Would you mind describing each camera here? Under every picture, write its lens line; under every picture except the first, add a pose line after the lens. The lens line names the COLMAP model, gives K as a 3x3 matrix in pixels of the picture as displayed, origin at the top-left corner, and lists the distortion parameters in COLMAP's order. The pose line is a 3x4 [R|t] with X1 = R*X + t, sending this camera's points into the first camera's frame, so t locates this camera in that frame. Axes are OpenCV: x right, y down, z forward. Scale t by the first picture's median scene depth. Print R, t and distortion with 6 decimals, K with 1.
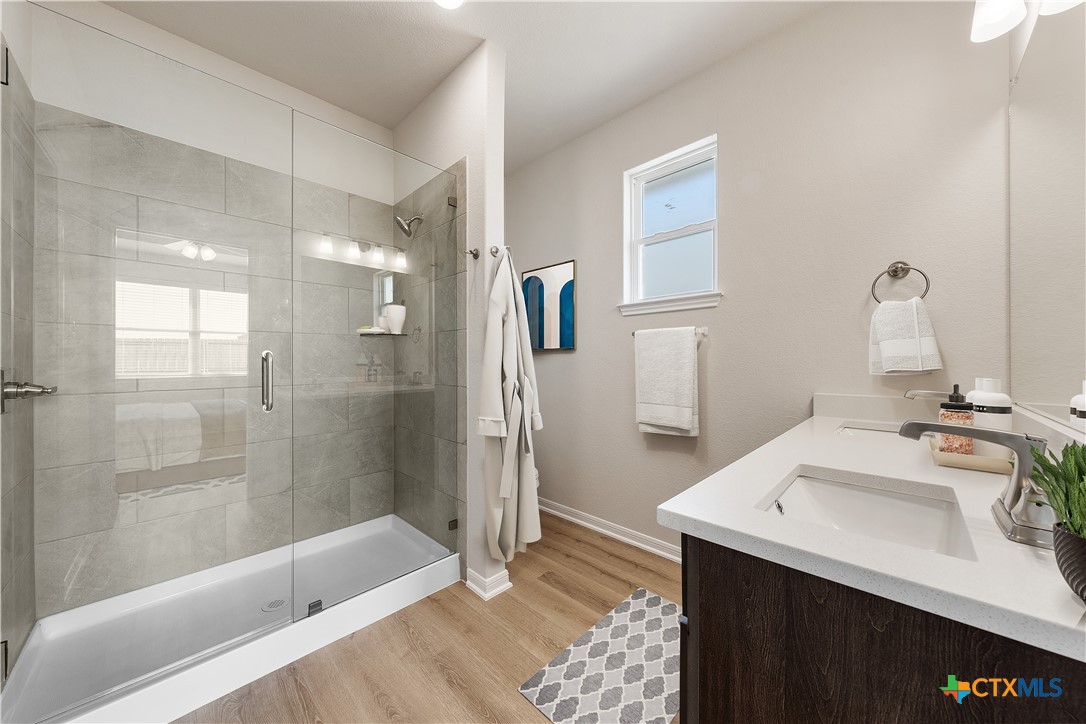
lens RADIAL K [[378.6, 0, 539.2], [0, 378.6, 361.4], [0, 0, 1]] dist [-0.003391, 0.000028]
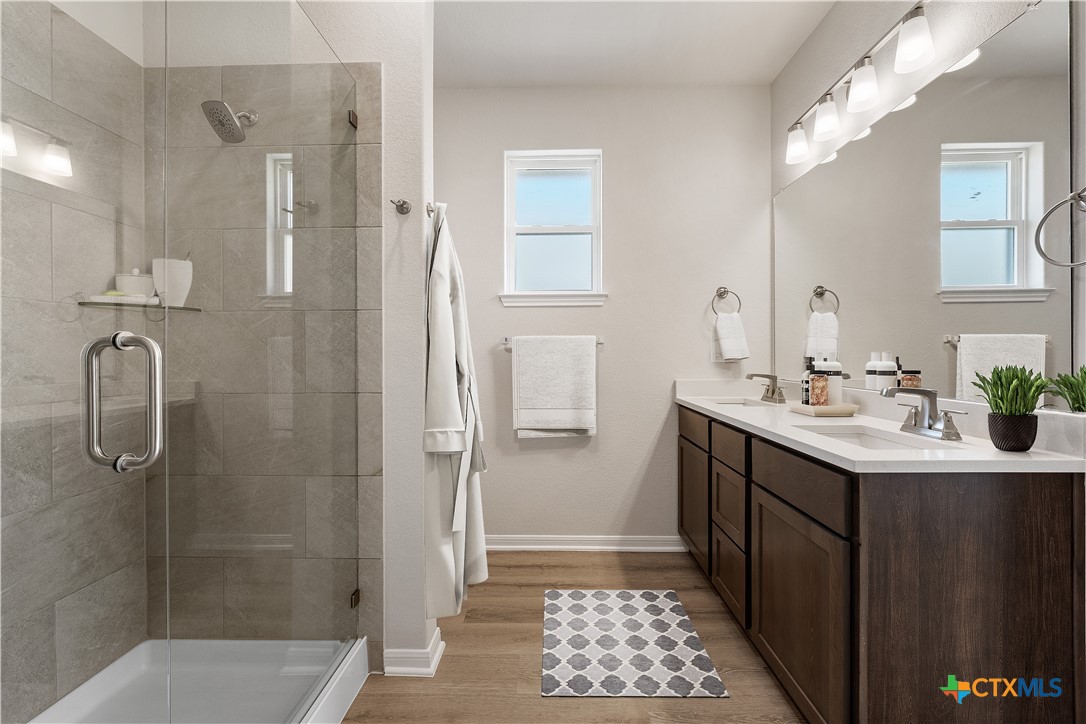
lens RADIAL K [[426.2, 0, 543.3], [0, 426.2, 357.5], [0, 0, 1]] dist [0.002491, -0.000205]
pose [[0.720970, -0.004702, 0.692950, -0.511595], [0.004951, 0.999986, 0.001634, 0.003027], [-0.692948, 0.002253, 0.720984, 0.217860]]
